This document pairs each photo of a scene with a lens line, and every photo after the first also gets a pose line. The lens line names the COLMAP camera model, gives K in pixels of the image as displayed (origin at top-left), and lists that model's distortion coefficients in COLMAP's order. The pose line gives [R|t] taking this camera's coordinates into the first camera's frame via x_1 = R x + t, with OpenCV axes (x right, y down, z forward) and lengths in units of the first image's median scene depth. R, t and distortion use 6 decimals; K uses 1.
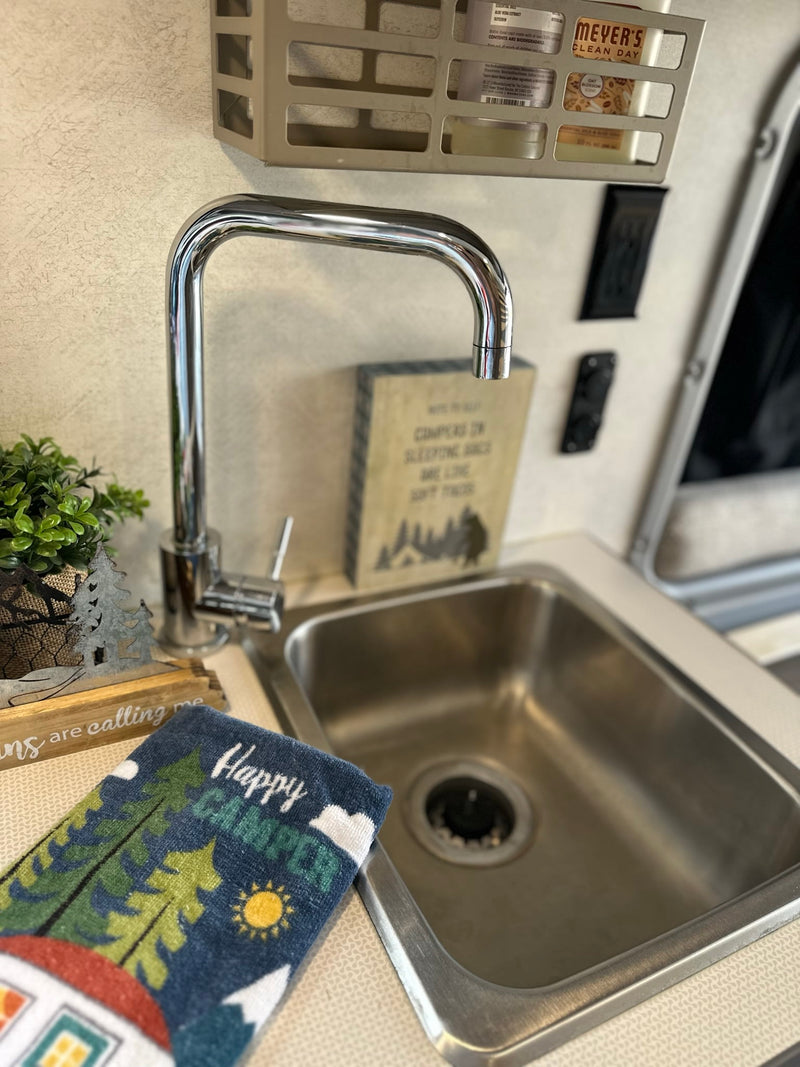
lens RADIAL K [[787.2, 0, 400.8], [0, 787.2, 532.0], [0, 0, 1]] dist [-0.007920, -0.003692]
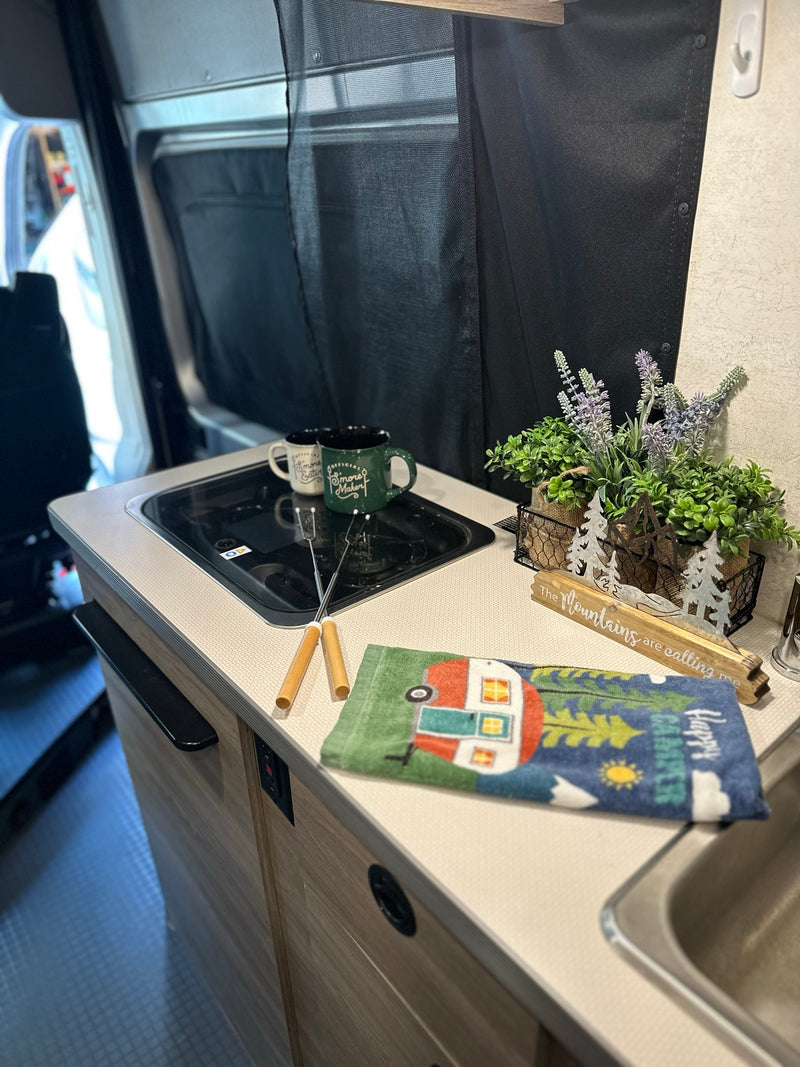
lens RADIAL K [[787.2, 0, 402.3], [0, 787.2, 535.2], [0, 0, 1]] dist [-0.007920, -0.003692]
pose [[0.205944, 0.328880, -0.921643, 0.909264], [-0.442570, 0.871308, 0.212025, -0.036045], [0.872765, 0.364226, 0.324993, 0.008878]]
